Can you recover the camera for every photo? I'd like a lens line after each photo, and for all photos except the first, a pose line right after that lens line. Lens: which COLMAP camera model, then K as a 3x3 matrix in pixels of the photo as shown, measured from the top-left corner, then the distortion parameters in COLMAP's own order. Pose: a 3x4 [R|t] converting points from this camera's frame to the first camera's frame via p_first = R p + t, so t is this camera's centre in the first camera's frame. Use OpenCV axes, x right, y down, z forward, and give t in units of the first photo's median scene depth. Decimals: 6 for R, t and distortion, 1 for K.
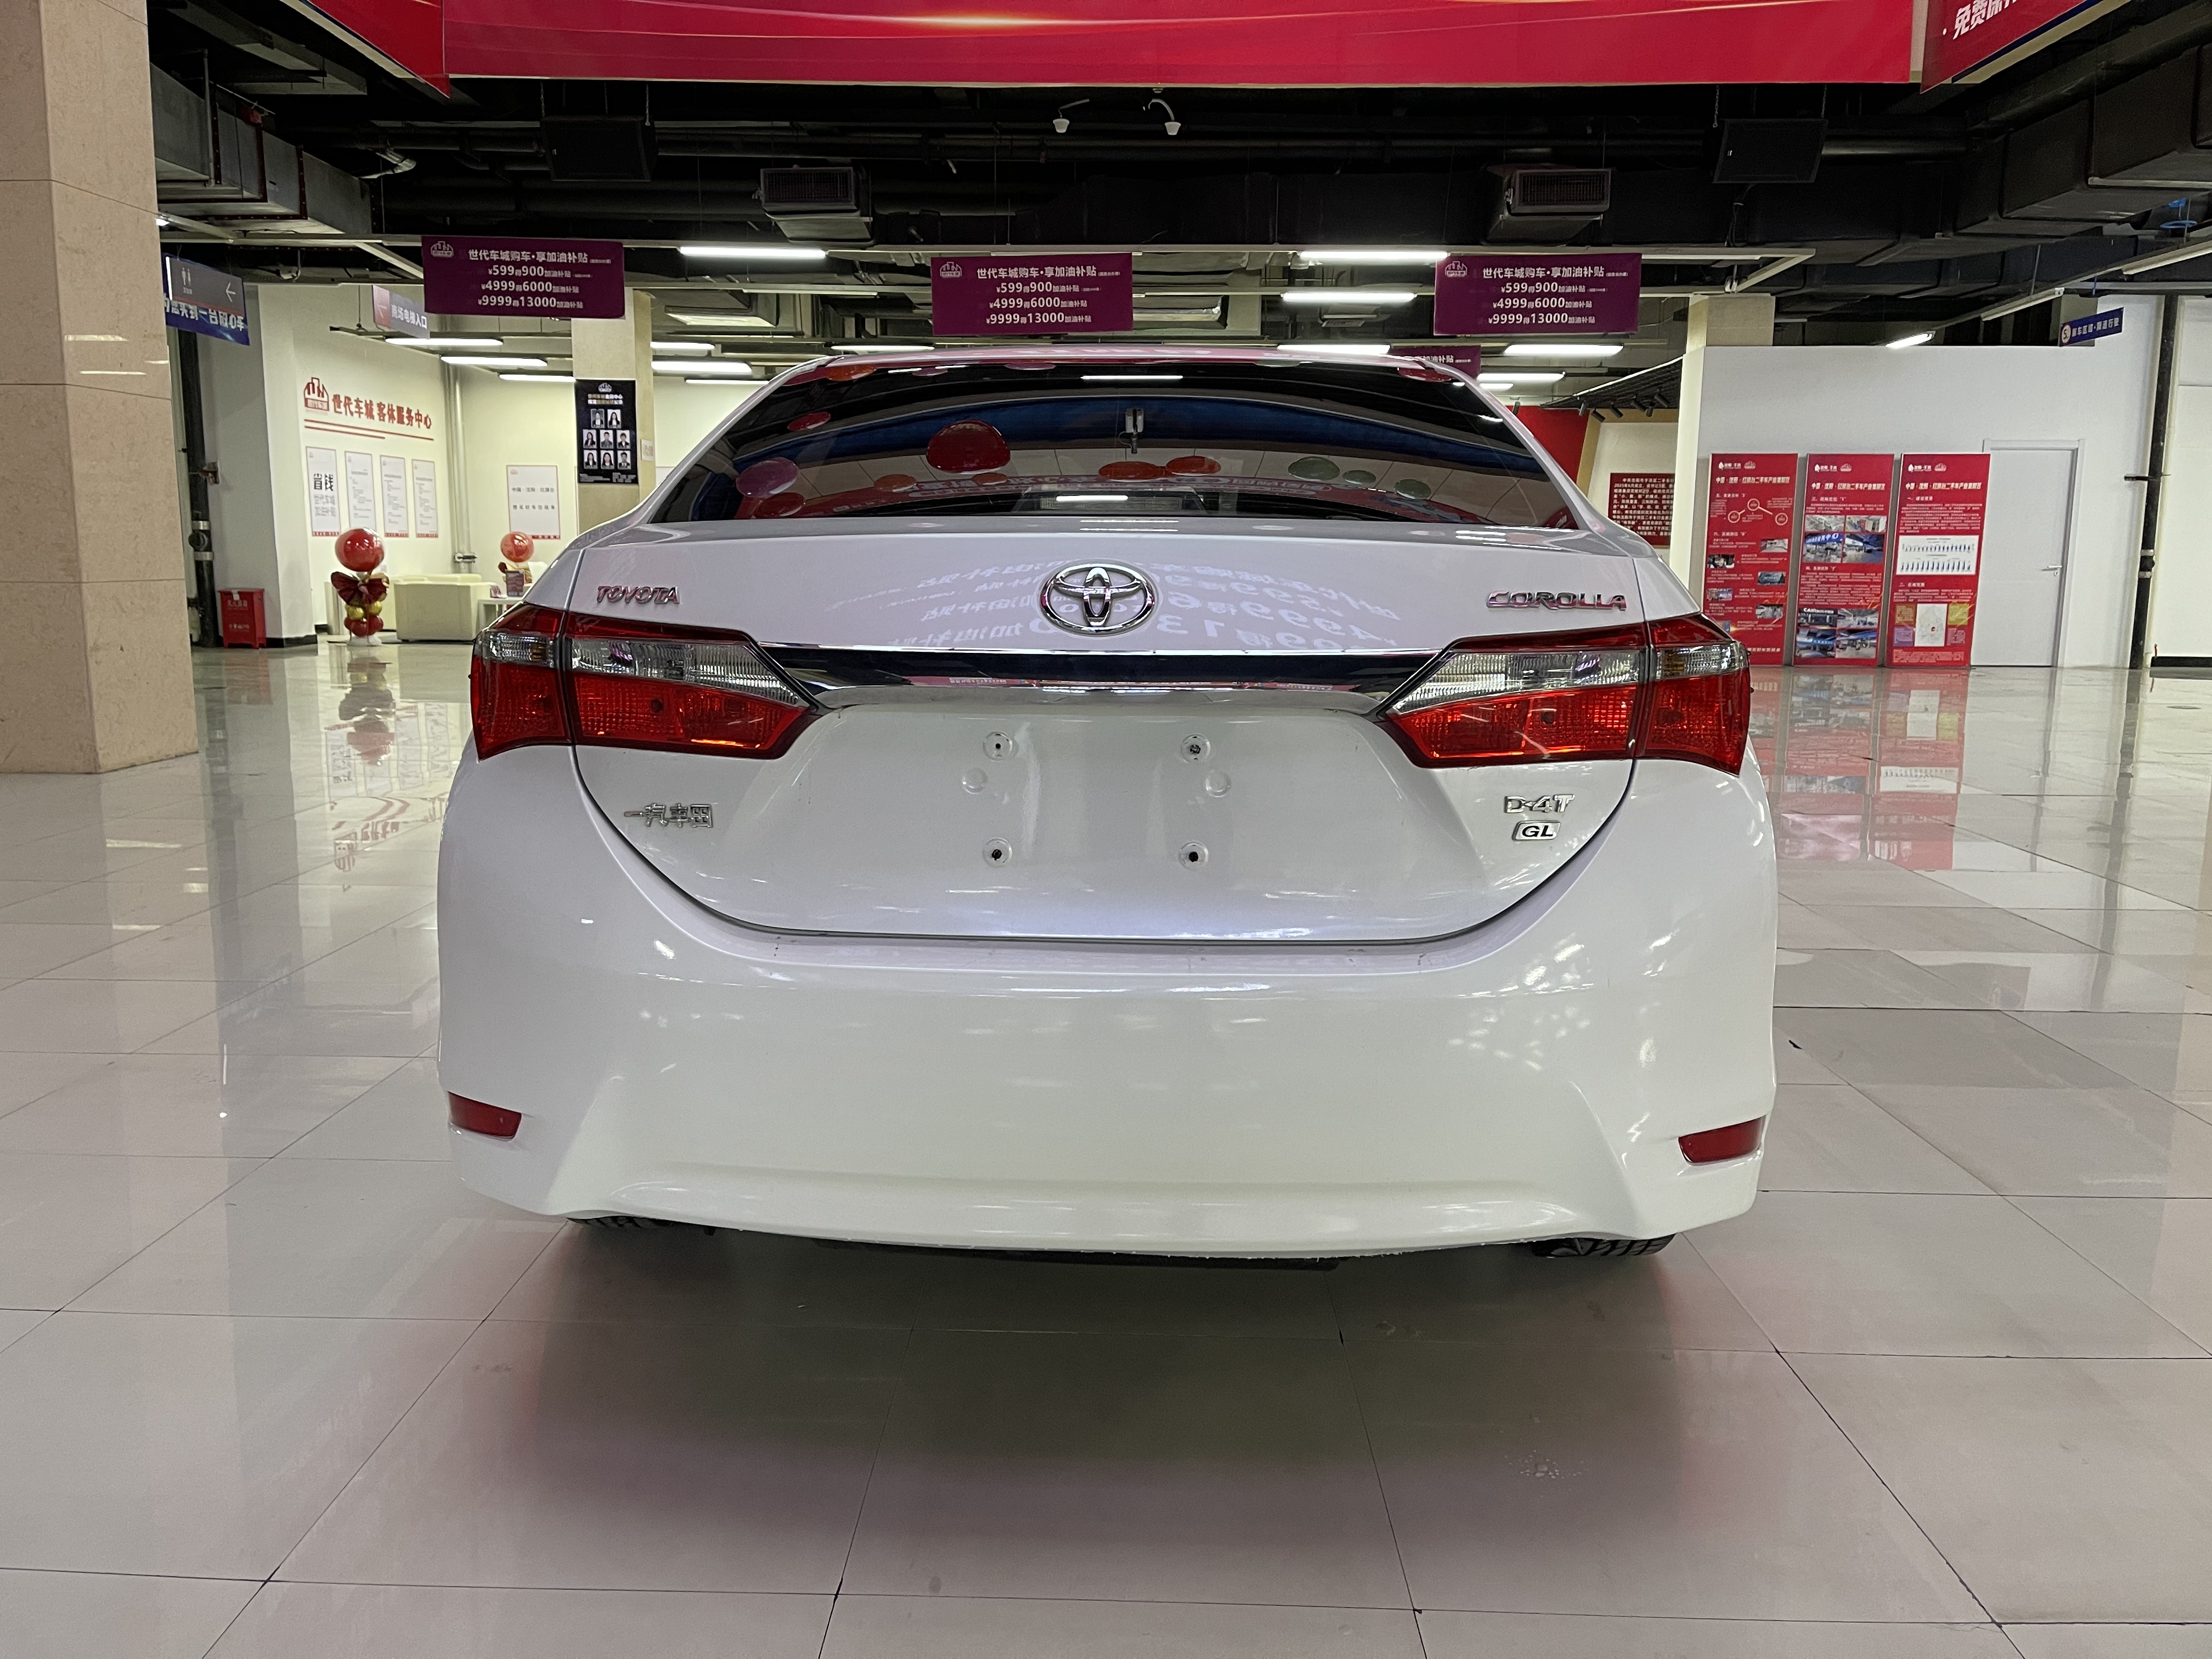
lens RADIAL K [[1626.0, 0, 1069.8], [0, 1626.0, 826.9], [0, 0, 1]] dist [0.091408, -0.128869]
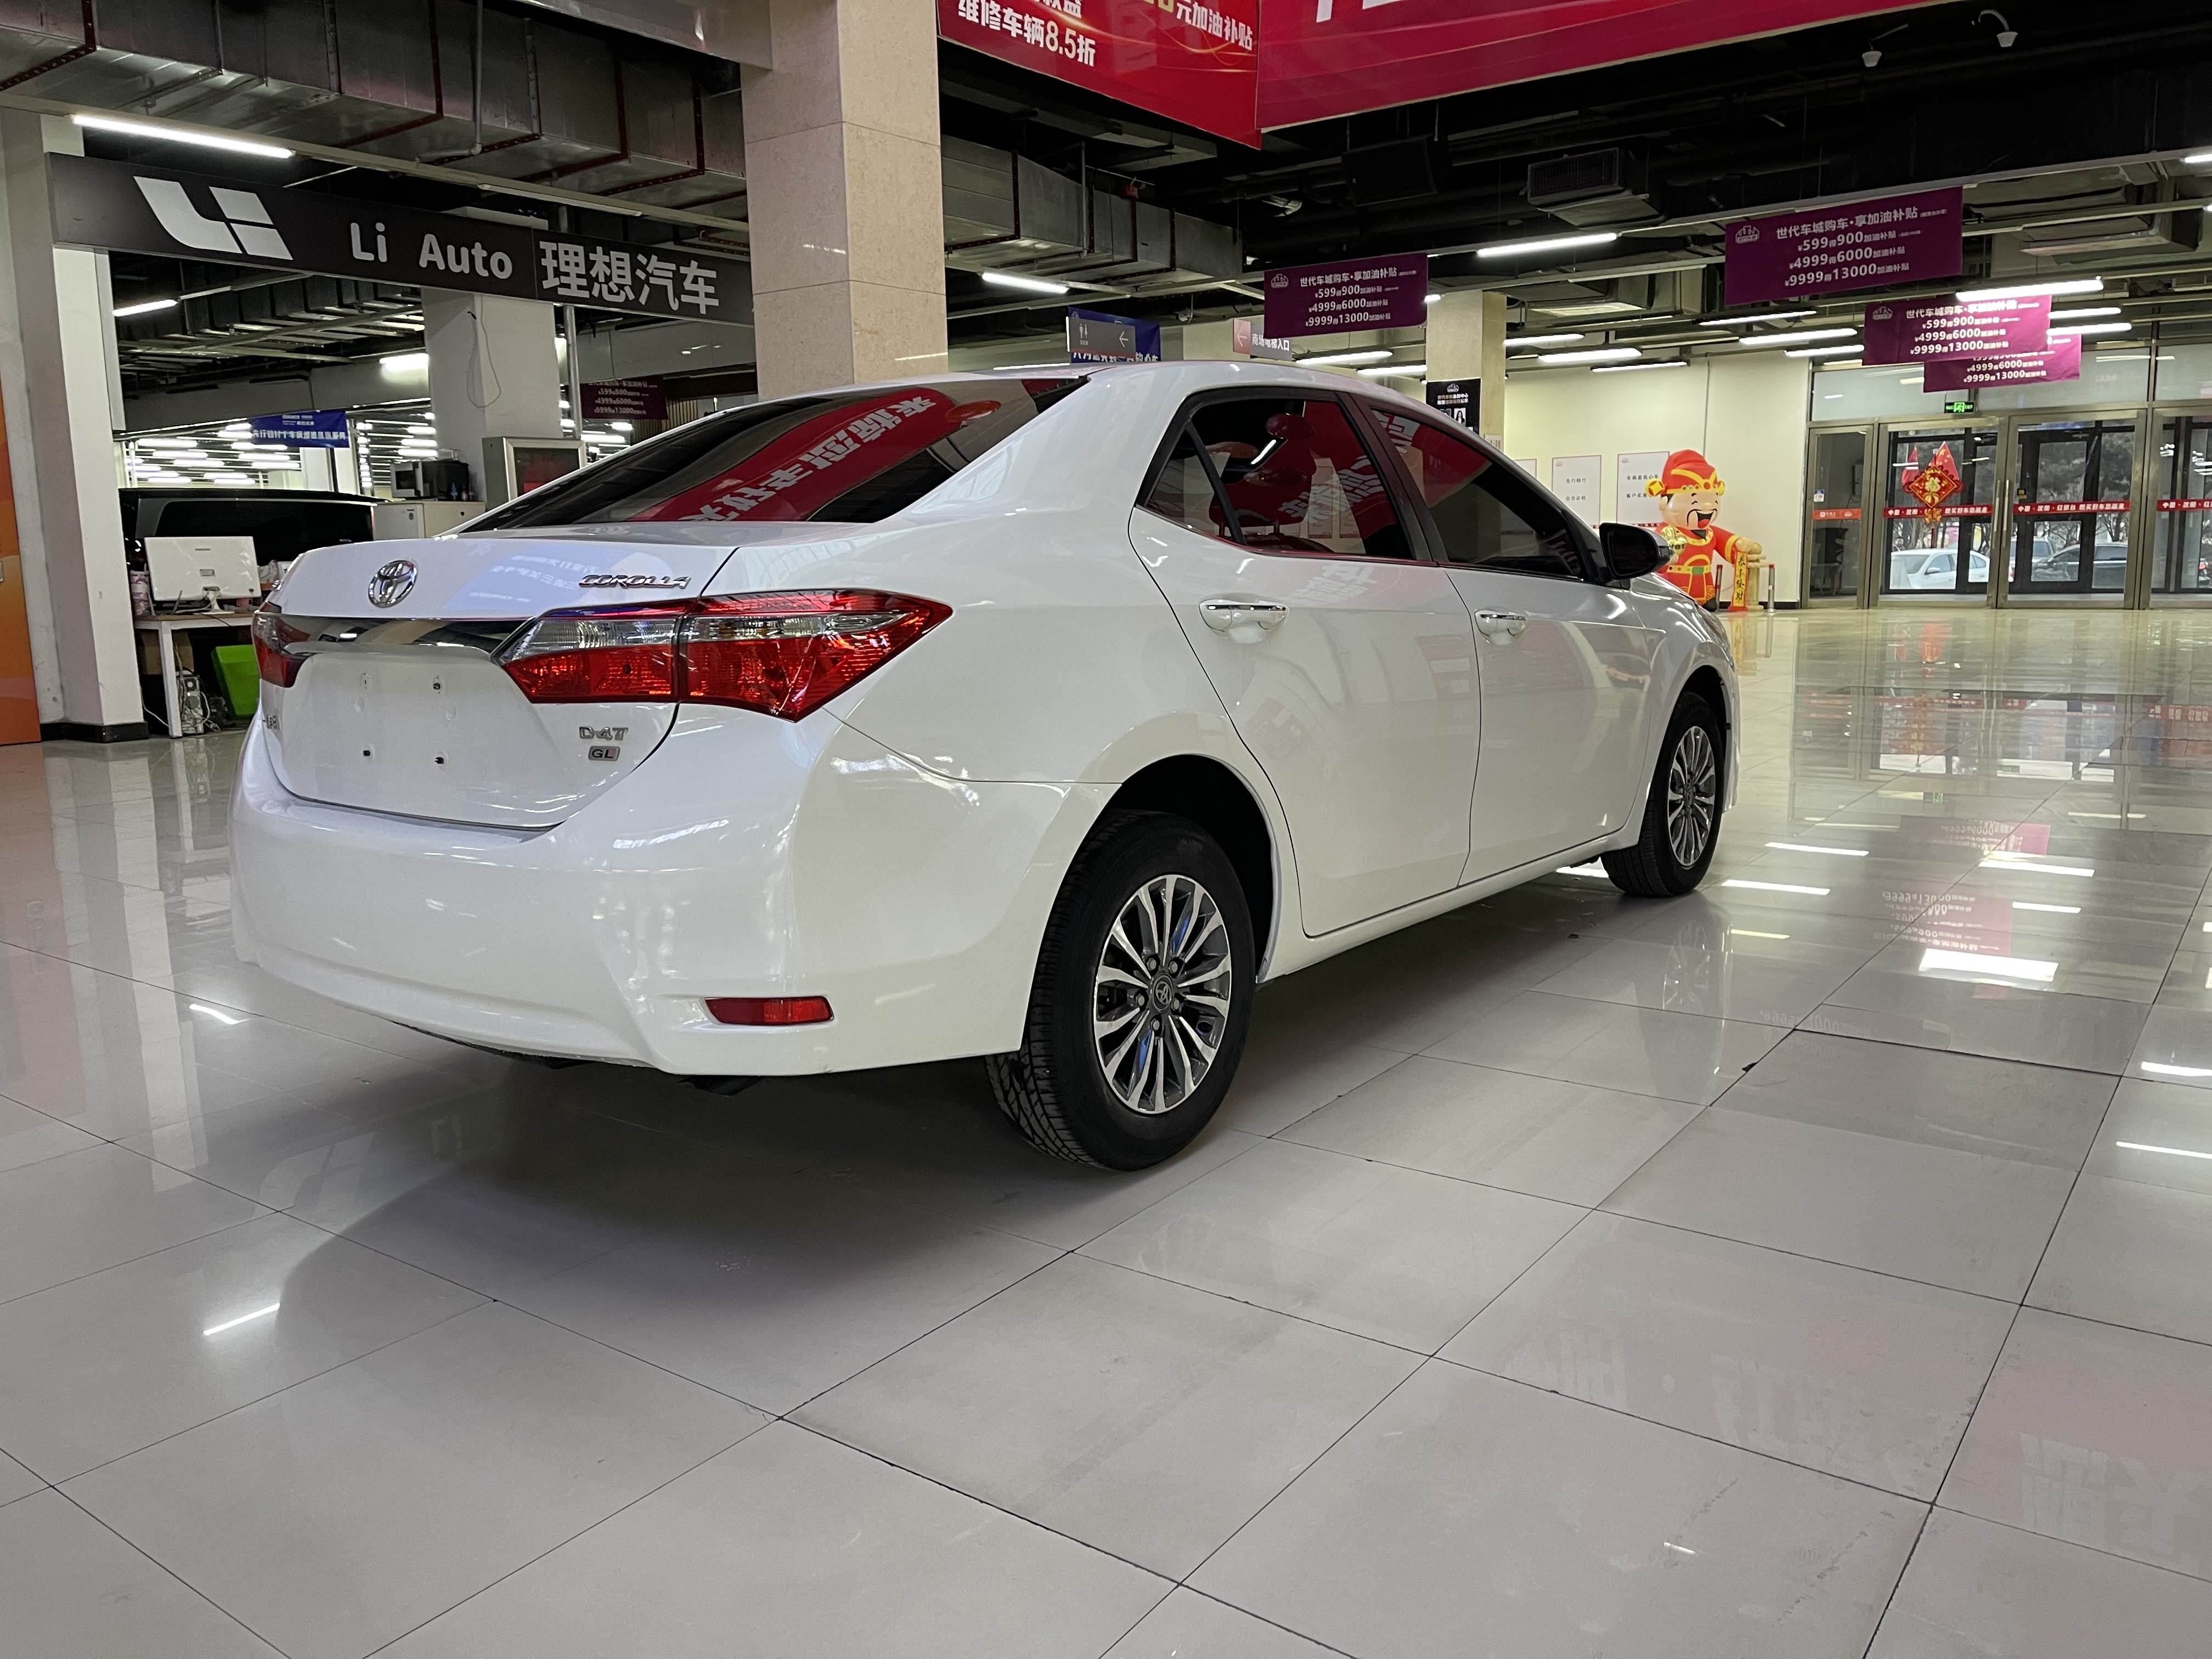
lens RADIAL K [[1673.9, 0, 1106.0], [0, 1673.9, 829.5], [0, 0, 1]] dist [0.001834, 0.001321]
pose [[0.803447, 0.072980, -0.590887, 0.187050], [-0.071091, 0.997118, 0.026488, -0.000053], [0.591117, 0.020725, 0.806319, 0.017321]]
